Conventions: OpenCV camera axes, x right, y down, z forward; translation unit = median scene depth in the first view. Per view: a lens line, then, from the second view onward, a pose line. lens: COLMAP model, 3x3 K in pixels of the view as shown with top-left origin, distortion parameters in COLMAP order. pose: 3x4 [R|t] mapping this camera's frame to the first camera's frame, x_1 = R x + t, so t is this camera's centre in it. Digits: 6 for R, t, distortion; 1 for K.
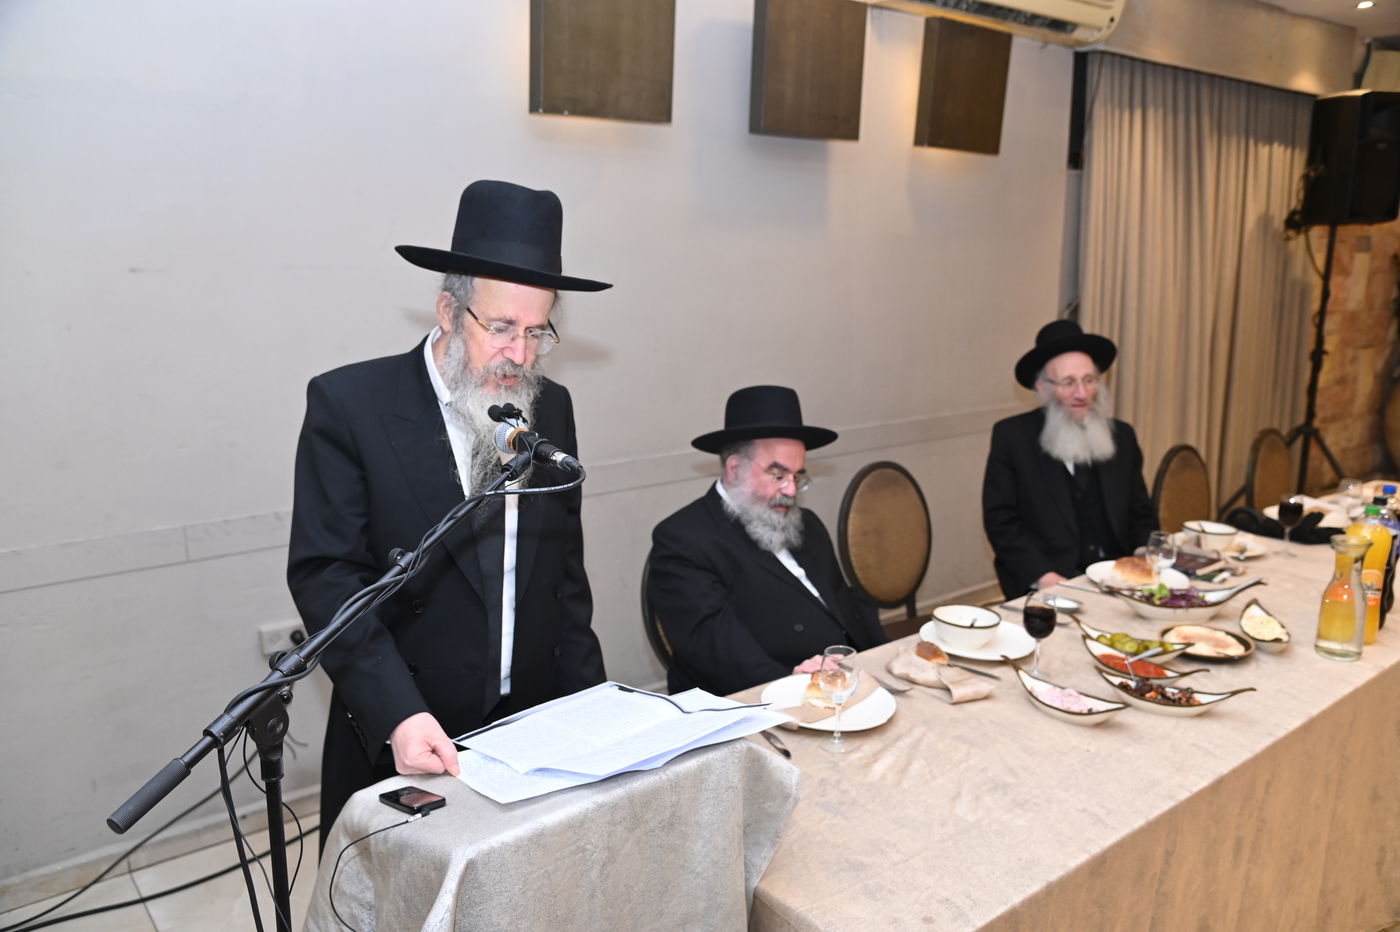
lens RADIAL K [[1128.1, 0, 694.4], [0, 1128.1, 456.5], [0, 0, 1]] dist [0.006556, 0.002761]
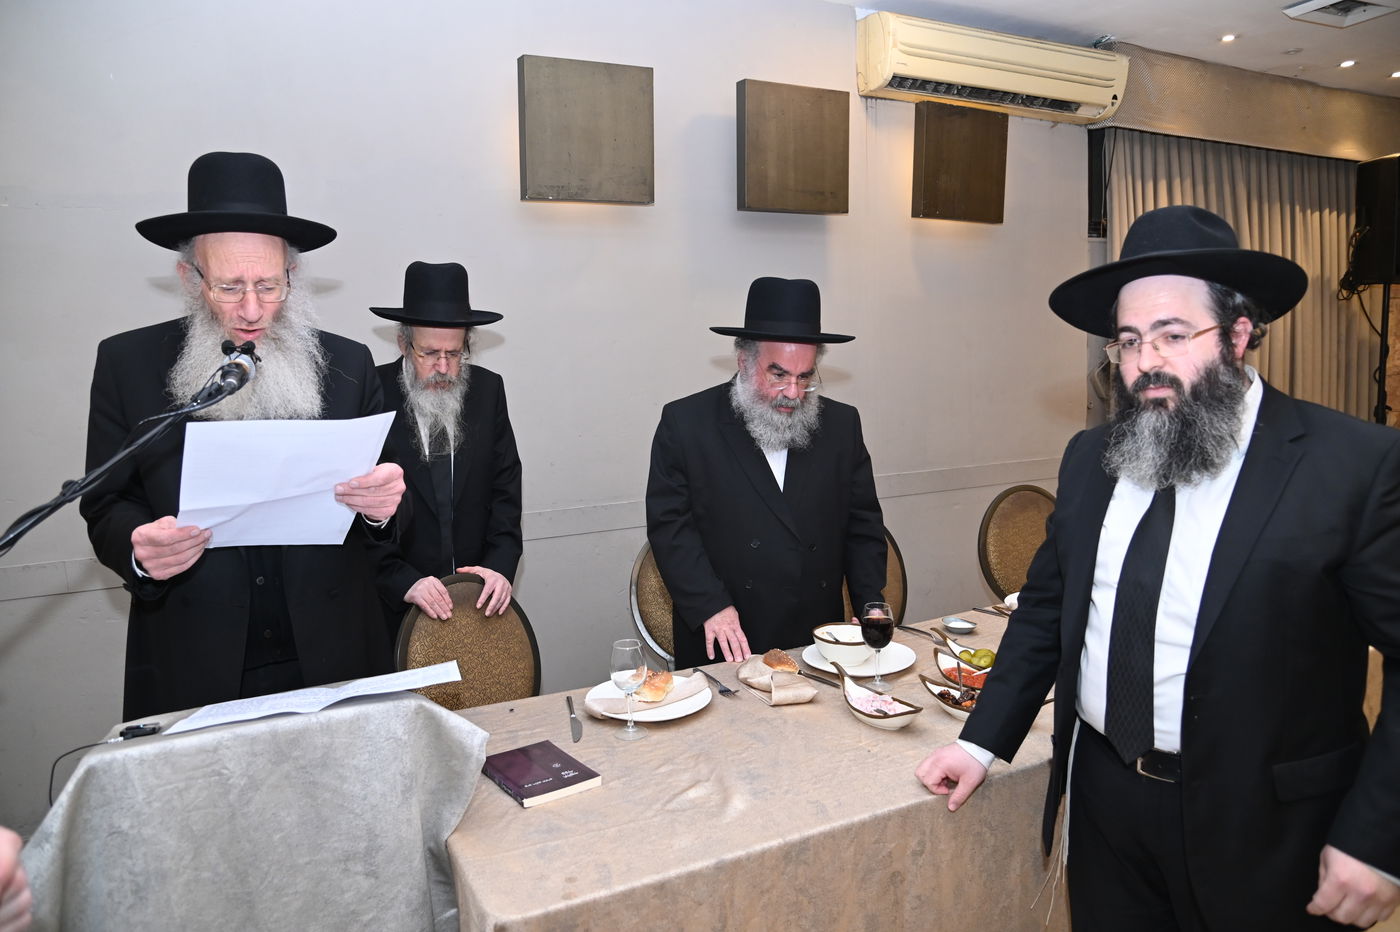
lens RADIAL K [[985.8, 0, 703.8], [0, 985.8, 468.2], [0, 0, 1]] dist [-0.079923, 0.031789]
pose [[0.973209, -0.010018, -0.229704, 0.289663], [-0.008300, 0.996868, -0.078643, 0.057258], [0.229773, 0.078442, 0.970078, 0.078518]]
